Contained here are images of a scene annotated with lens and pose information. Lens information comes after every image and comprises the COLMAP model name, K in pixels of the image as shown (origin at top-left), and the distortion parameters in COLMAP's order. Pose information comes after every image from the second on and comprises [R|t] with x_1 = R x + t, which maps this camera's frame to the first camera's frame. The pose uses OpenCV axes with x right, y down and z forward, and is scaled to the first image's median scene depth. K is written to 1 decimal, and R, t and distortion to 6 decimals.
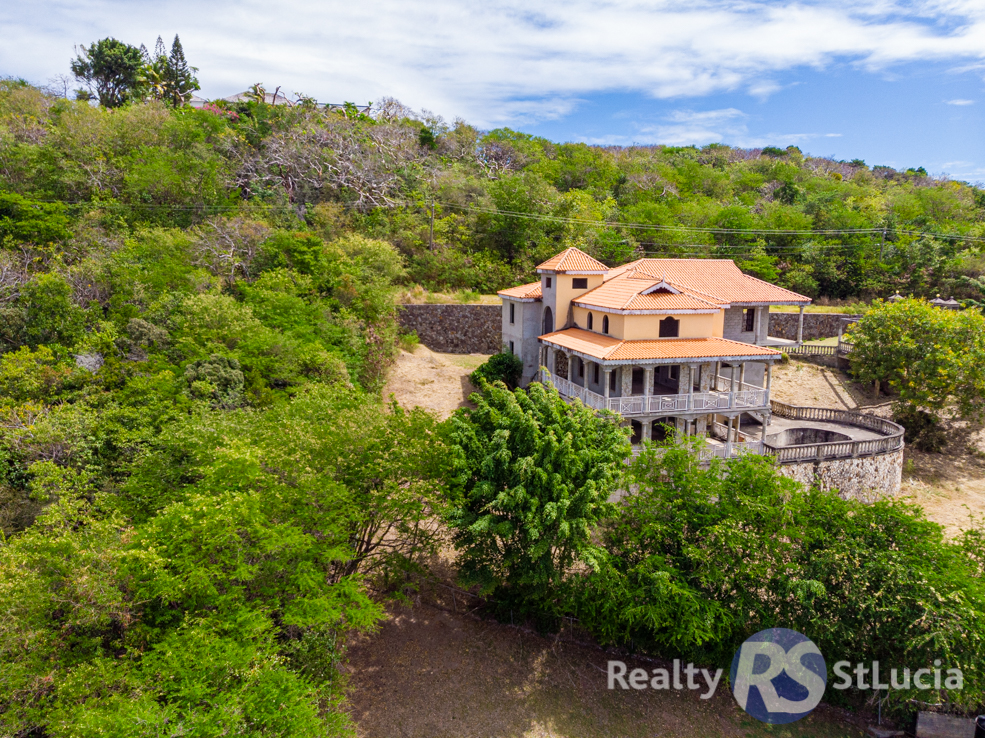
lens RADIAL K [[728.7, 0, 495.3], [0, 728.7, 371.5], [0, 0, 1]] dist [-0.007955, 0.014613]
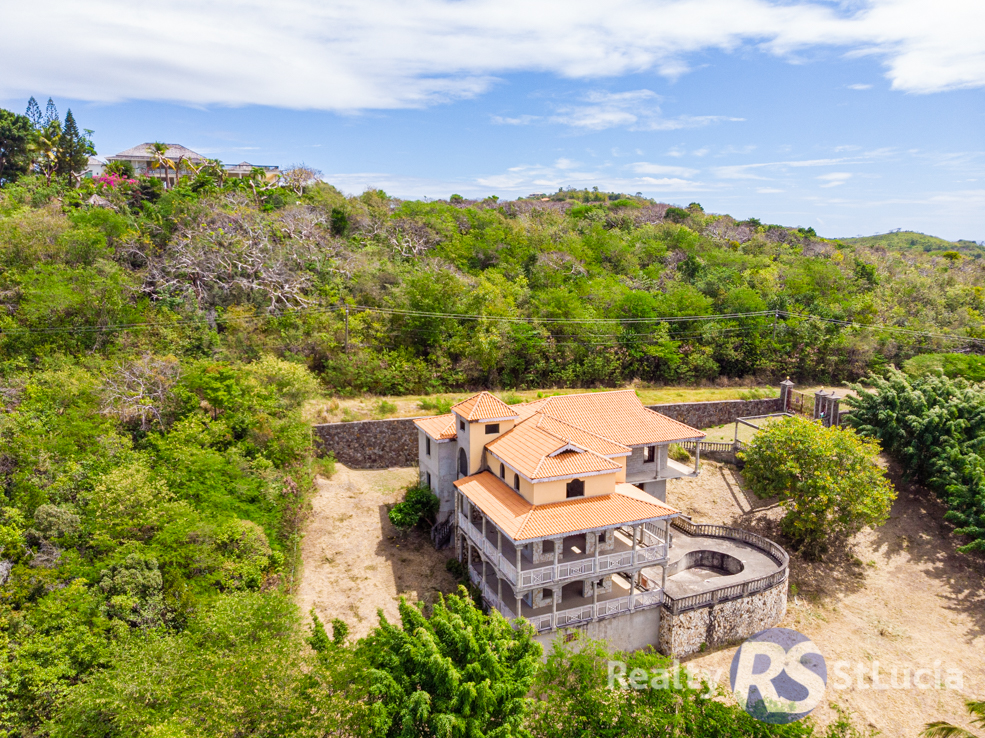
lens RADIAL K [[733.7, 0, 497.6], [0, 733.7, 370.8], [0, 0, 1]] dist [-0.014681, 0.023417]
pose [[0.993562, -0.026410, 0.110170, 0.008521], [0.024443, 0.999517, 0.019171, -0.185002], [-0.110623, -0.016355, 0.993728, -0.035278]]
